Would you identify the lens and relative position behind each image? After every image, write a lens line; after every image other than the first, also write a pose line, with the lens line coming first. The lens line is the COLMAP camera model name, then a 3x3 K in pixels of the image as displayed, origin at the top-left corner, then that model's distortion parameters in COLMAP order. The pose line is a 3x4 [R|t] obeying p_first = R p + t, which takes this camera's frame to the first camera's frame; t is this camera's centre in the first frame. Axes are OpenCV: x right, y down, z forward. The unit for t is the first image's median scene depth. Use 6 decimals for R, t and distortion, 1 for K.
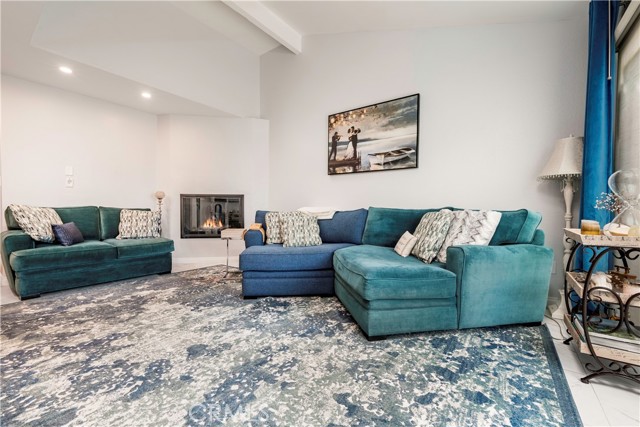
lens RADIAL K [[262.1, 0, 316.7], [0, 262.1, 214.8], [0, 0, 1]] dist [-0.000416, -0.000009]
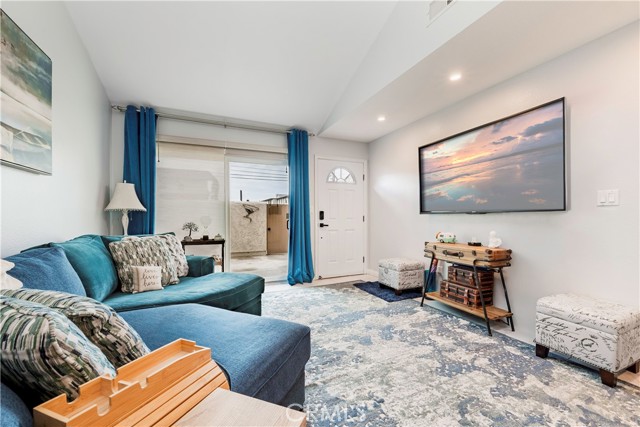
lens RADIAL K [[260.3, 0, 326.0], [0, 260.3, 218.2], [0, 0, 1]] dist [0.000240, 0.000160]
pose [[-0.878661, -0.008055, 0.477378, -0.488086], [0.004091, 0.999694, 0.024399, -0.087286], [-0.477428, 0.023391, -0.878359, 1.208574]]
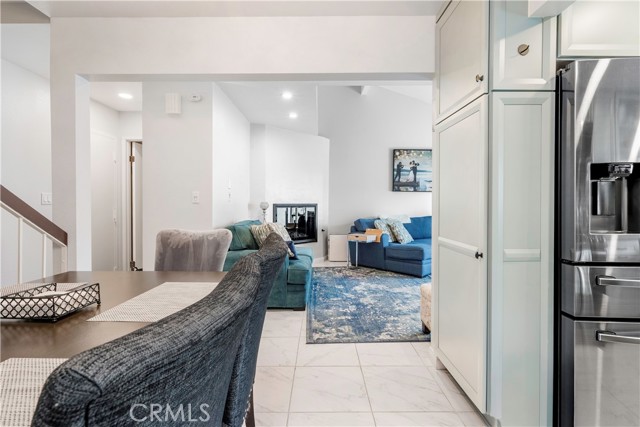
lens RADIAL K [[299.0, 0, 318.0], [0, 299.0, 205.0], [0, 0, 1]] dist [0.001744, 0.000528]
pose [[0.802148, -0.009025, 0.597058, -1.511002], [0.014458, 0.999886, -0.004311, -0.095019], [-0.596951, 0.012091, 0.802187, -0.050565]]
